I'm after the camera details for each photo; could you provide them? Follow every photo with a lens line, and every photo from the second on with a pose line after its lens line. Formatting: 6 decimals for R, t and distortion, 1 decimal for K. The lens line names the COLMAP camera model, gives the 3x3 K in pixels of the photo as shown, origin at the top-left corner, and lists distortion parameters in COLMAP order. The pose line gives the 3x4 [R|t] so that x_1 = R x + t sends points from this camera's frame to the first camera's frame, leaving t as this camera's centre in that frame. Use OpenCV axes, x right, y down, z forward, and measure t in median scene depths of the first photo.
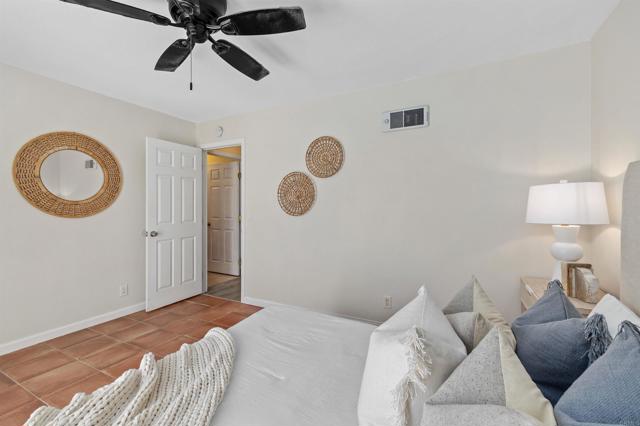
lens RADIAL K [[275.9, 0, 322.4], [0, 275.9, 208.0], [0, 0, 1]] dist [0.001922, -0.000566]
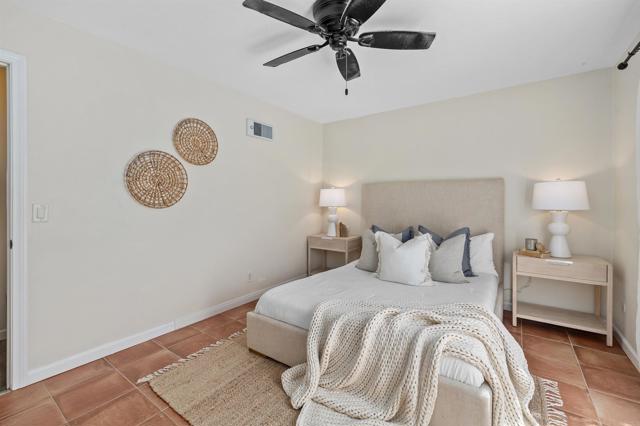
lens RADIAL K [[275.9, 0, 322.4], [0, 275.9, 208.0], [0, 0, 1]] dist [0.001922, -0.000566]
pose [[0.151433, -0.024664, 0.988160, -0.827829], [-0.001582, 0.999681, 0.025194, 0.007510], [-0.988466, -0.005378, 0.151346, 0.454548]]
